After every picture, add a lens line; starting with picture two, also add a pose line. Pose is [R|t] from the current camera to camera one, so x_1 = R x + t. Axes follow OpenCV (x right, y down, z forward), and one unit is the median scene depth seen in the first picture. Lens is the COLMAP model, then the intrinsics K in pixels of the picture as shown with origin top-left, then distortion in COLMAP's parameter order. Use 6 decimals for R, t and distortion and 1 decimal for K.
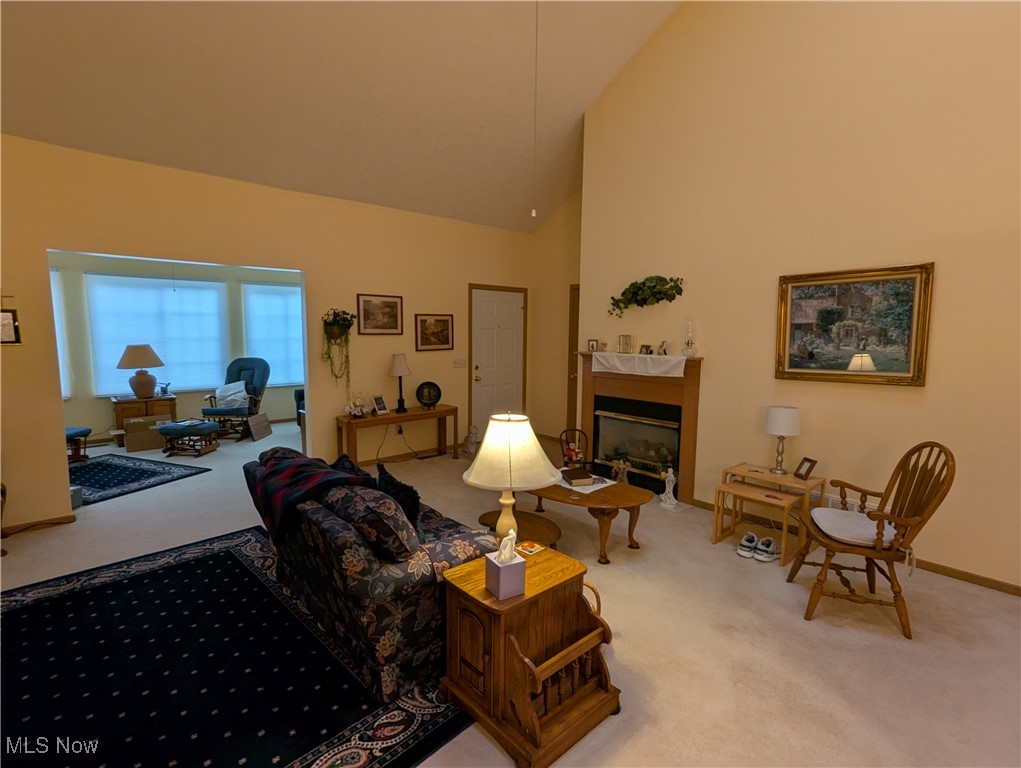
lens RADIAL K [[487.6, 0, 497.5], [0, 487.6, 385.4], [0, 0, 1]] dist [0.000225, 0.000114]
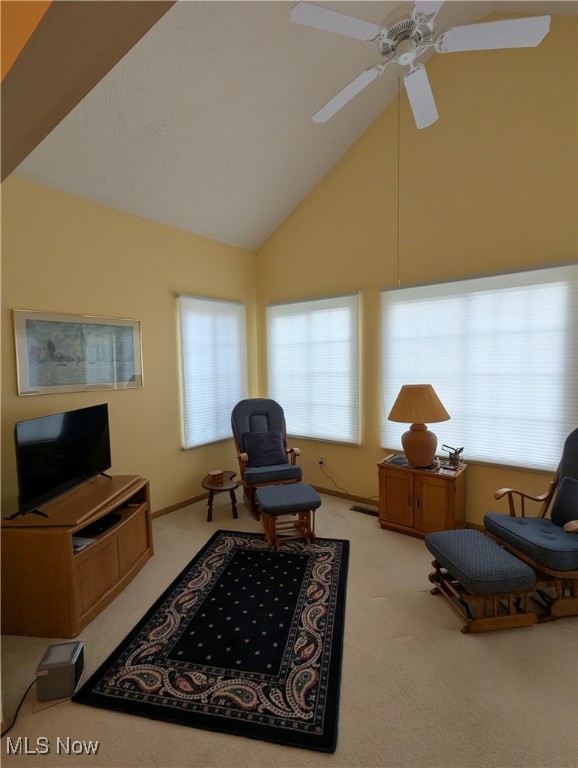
lens RADIAL K [[367.3, 0, 290.8], [0, 367.3, 385.9], [0, 0, 1]] dist [0.001538, 0.000671]
pose [[0.179297, 0.059069, -0.982020, -0.335288], [-0.086756, 0.995256, 0.044025, -0.107854], [0.979962, 0.077303, 0.183571, 0.894658]]
